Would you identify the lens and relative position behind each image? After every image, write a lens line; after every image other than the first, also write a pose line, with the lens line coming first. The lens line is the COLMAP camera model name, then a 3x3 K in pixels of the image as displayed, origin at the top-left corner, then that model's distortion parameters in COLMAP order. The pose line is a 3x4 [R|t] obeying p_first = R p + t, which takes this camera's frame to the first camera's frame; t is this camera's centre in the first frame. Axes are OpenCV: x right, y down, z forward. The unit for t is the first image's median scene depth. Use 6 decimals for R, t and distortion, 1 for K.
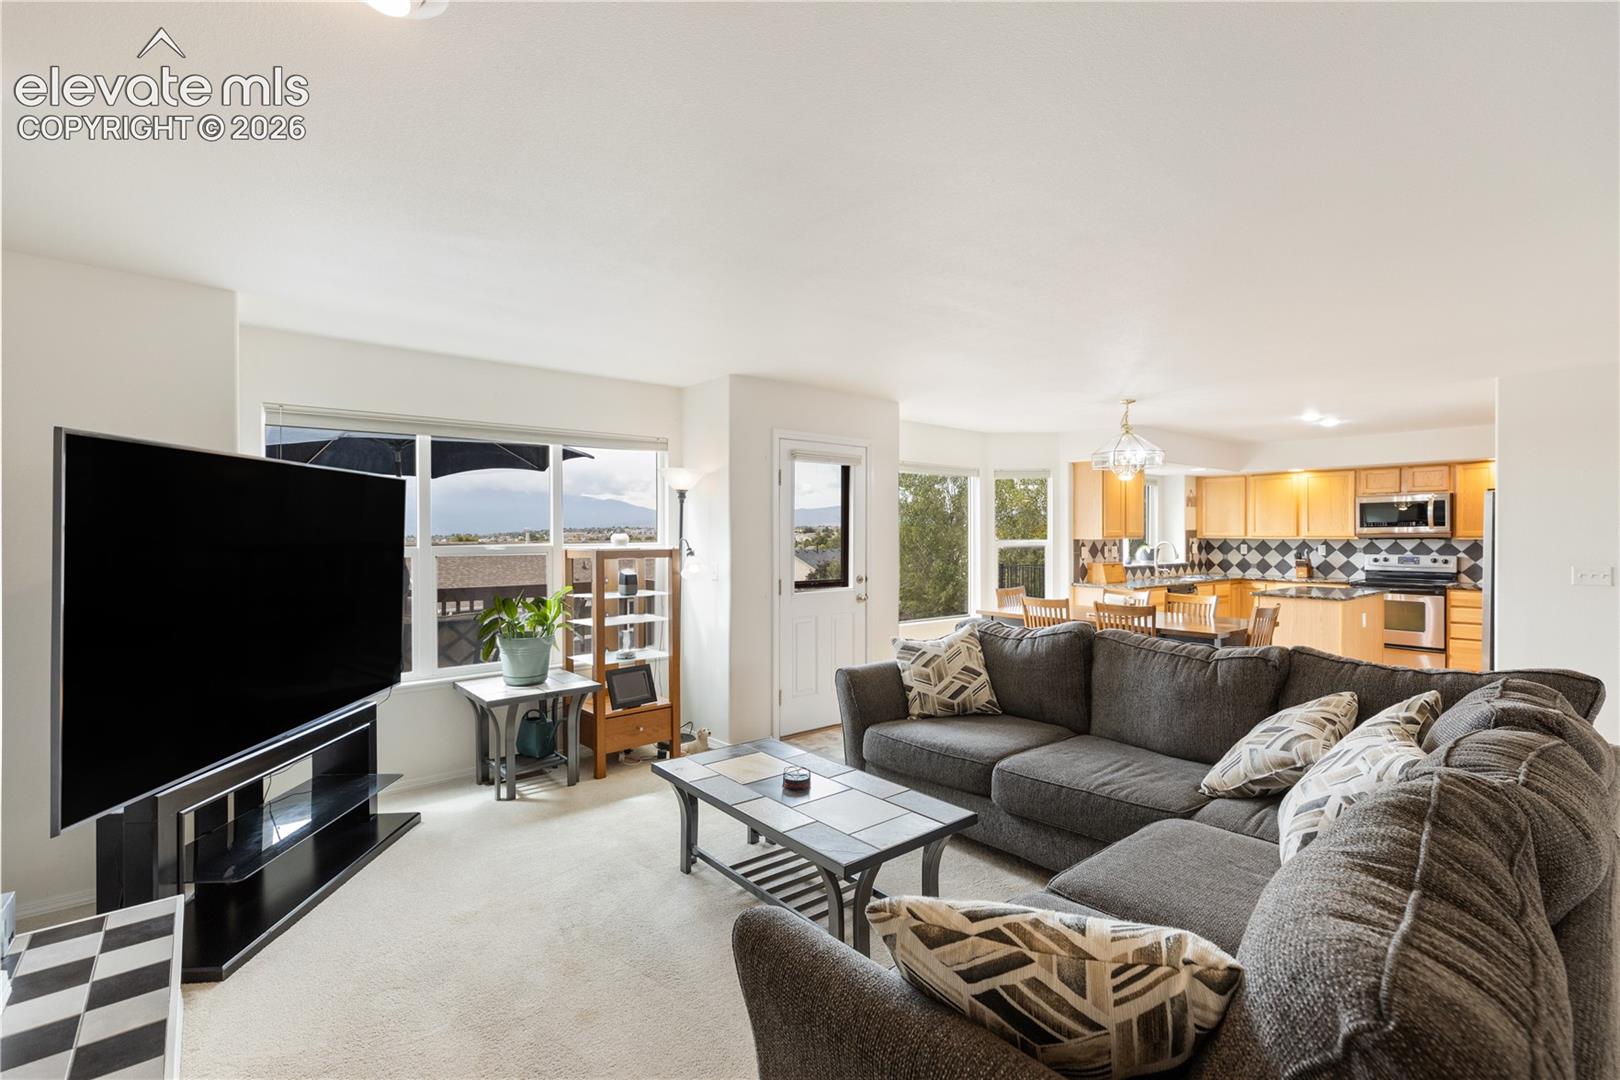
lens RADIAL K [[729.8, 0, 806.3], [0, 729.8, 537.7], [0, 0, 1]] dist [0.009862, -0.002064]
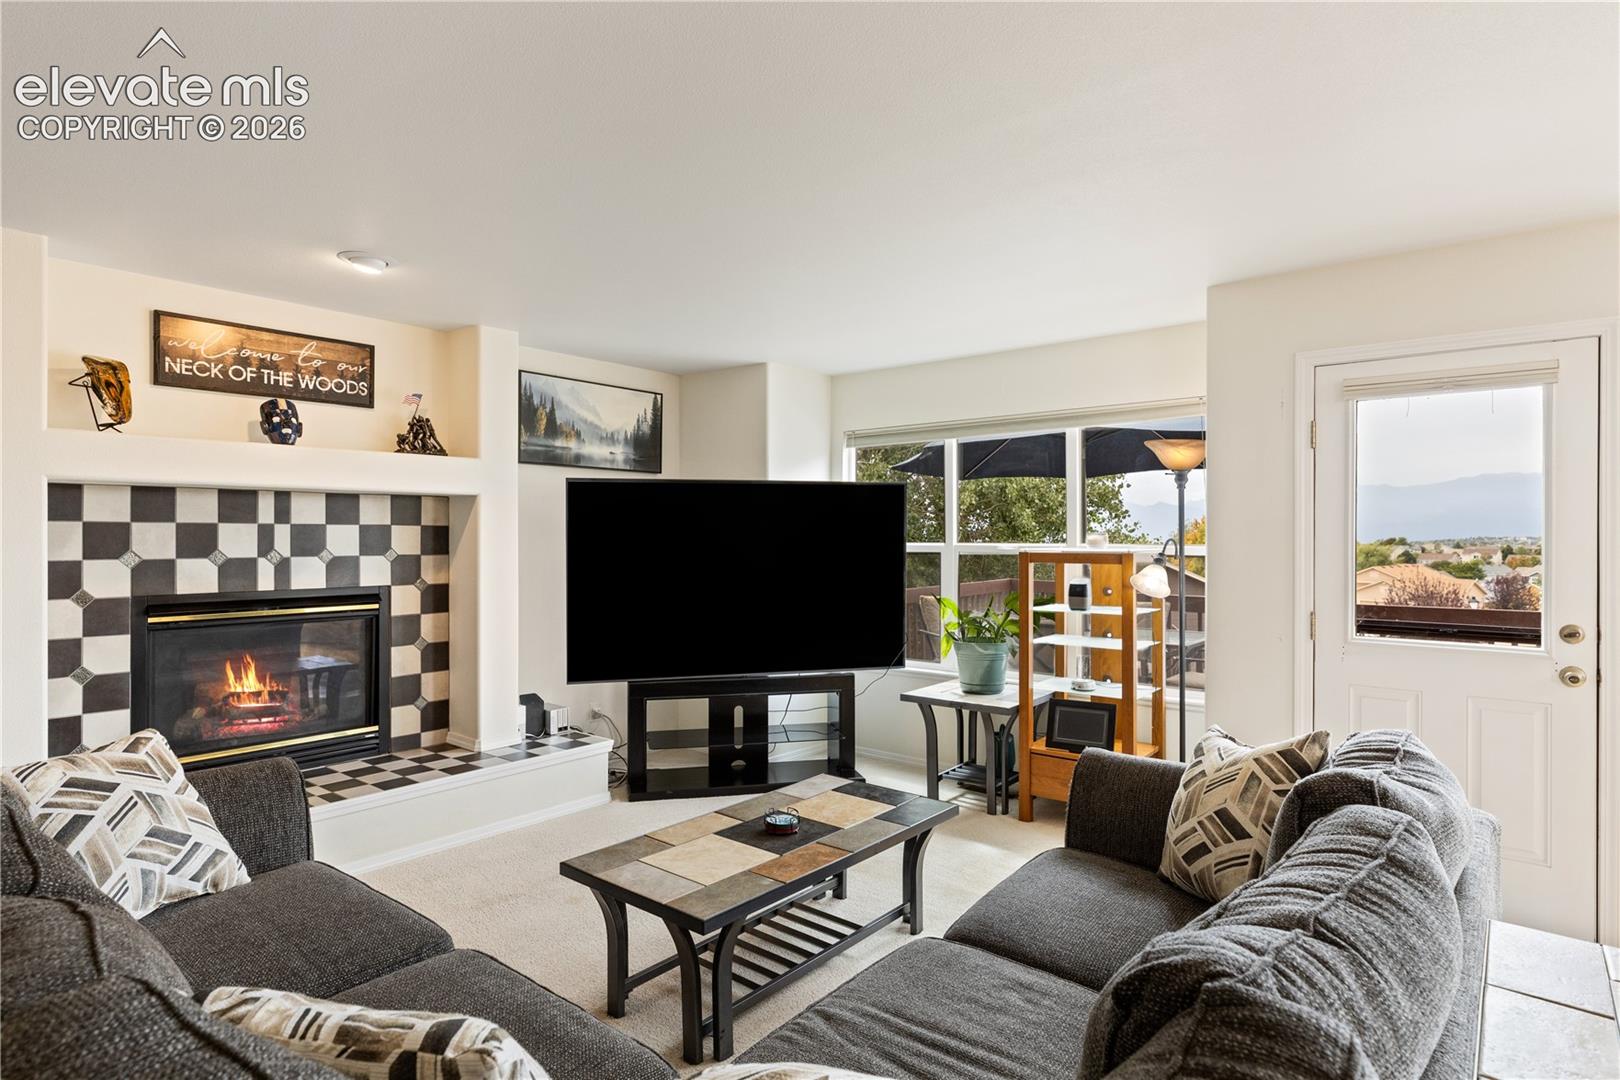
lens RADIAL K [[859.6, 0, 809.5], [0, 859.6, 533.8], [0, 0, 1]] dist [0.001468, 0.000586]
pose [[0.189379, 0.002001, -0.981902, 0.653928], [-0.005311, 0.999985, 0.001013, -0.003231], [0.981890, 0.005023, 0.189387, 0.567875]]
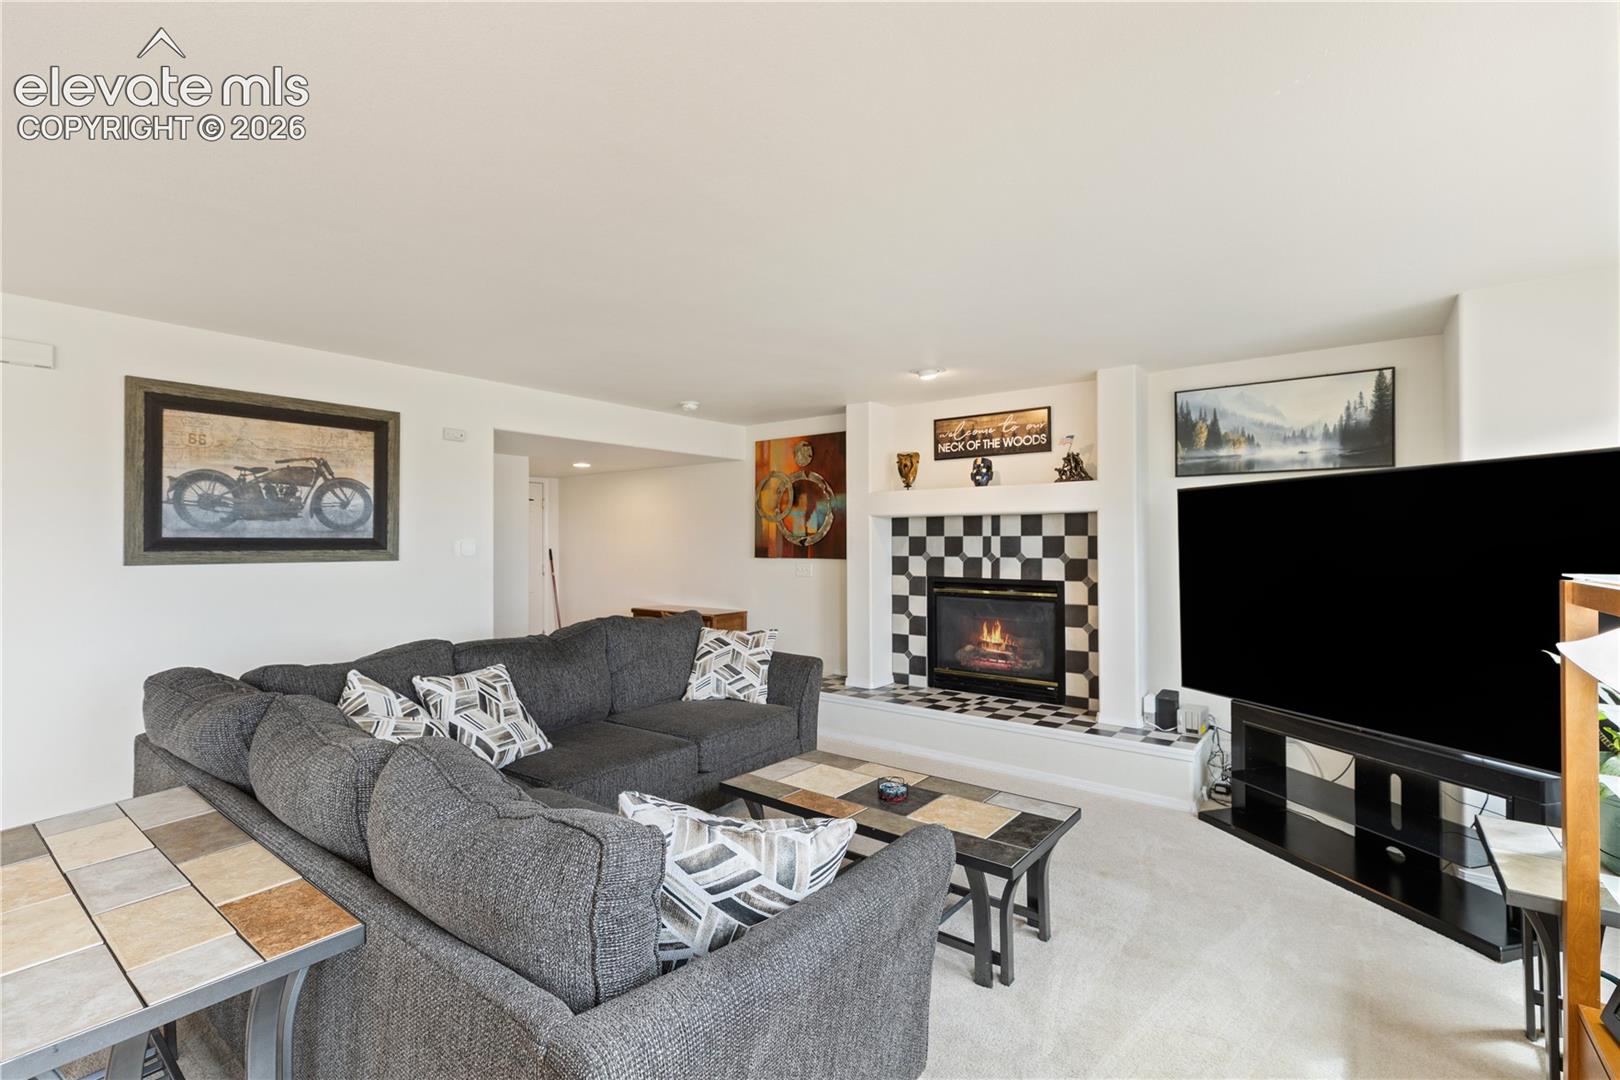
lens RADIAL K [[729.8, 0, 812.9], [0, 729.8, 536.3], [0, 0, 1]] dist [0.009862, -0.002064]
pose [[-0.974699, 0.002198, -0.223510, 0.213895], [0.002728, 0.999994, -0.002062, -0.008096], [0.223504, -0.002620, -0.974699, 1.306636]]
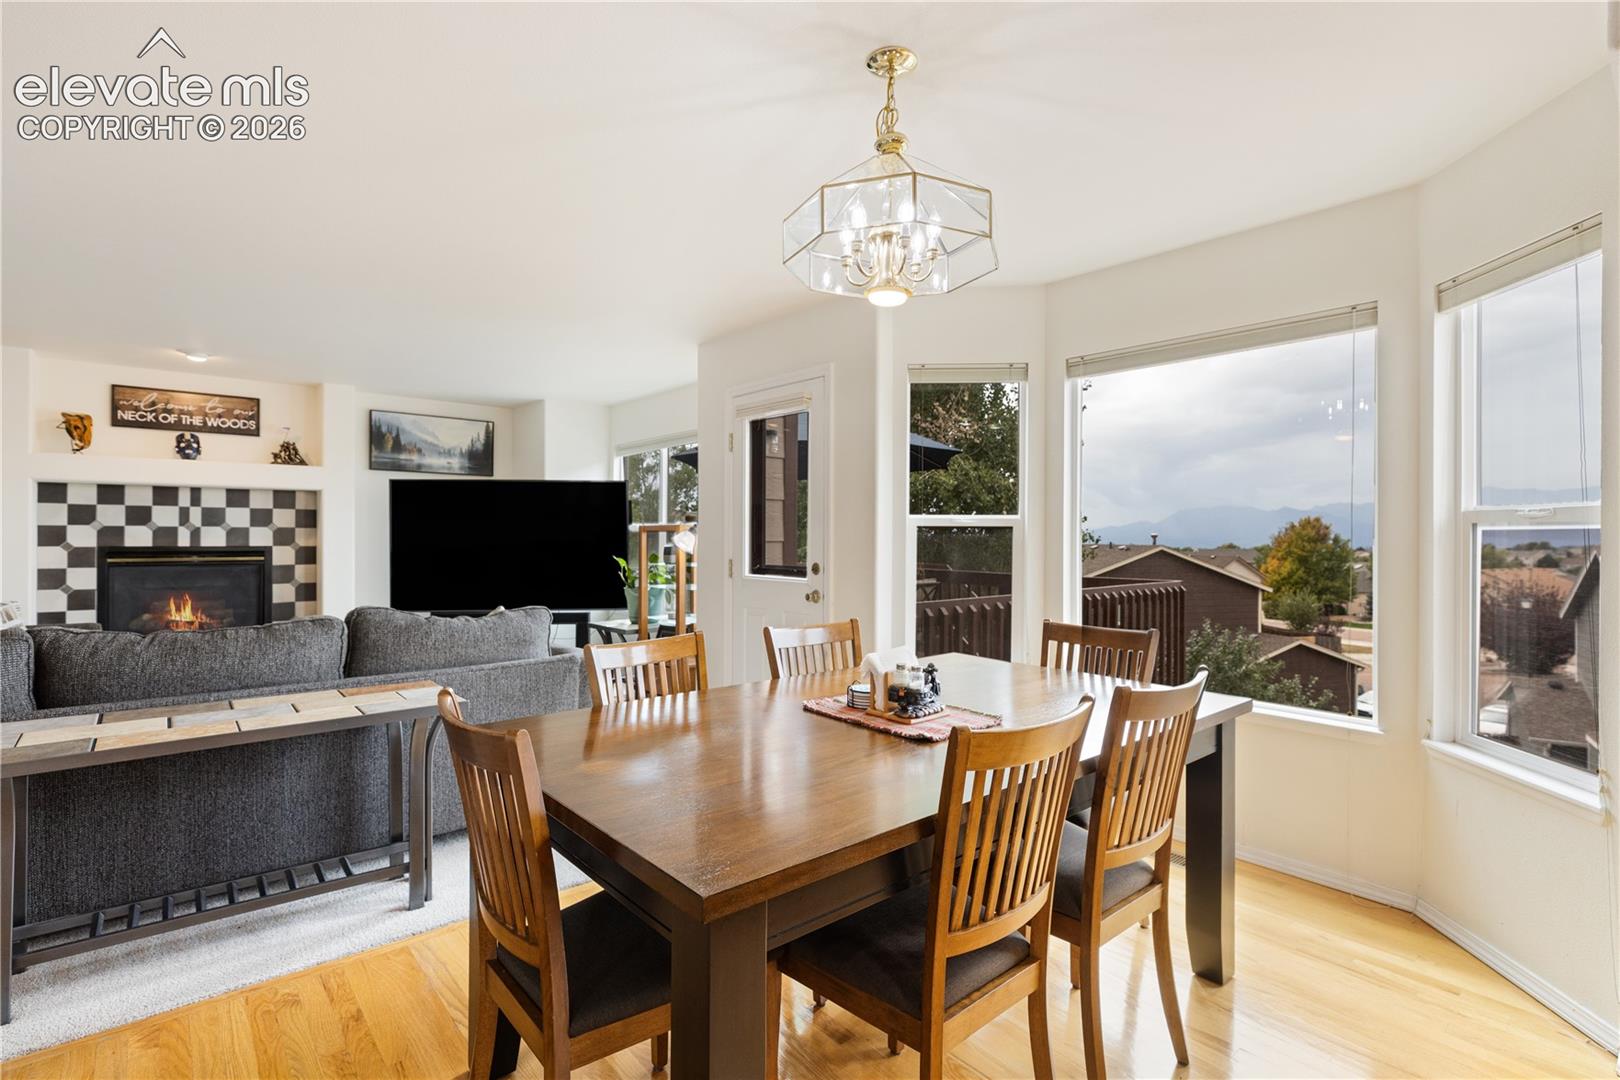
lens RADIAL K [[759.2, 0, 803.0], [0, 759.2, 535.4], [0, 0, 1]] dist [-0.001433, 0.001055]
pose [[0.015900, 0.000854, -0.999873, 1.024943], [-0.007759, 0.999970, 0.000731, 0.031889], [0.999843, 0.007746, 0.015906, 1.258255]]
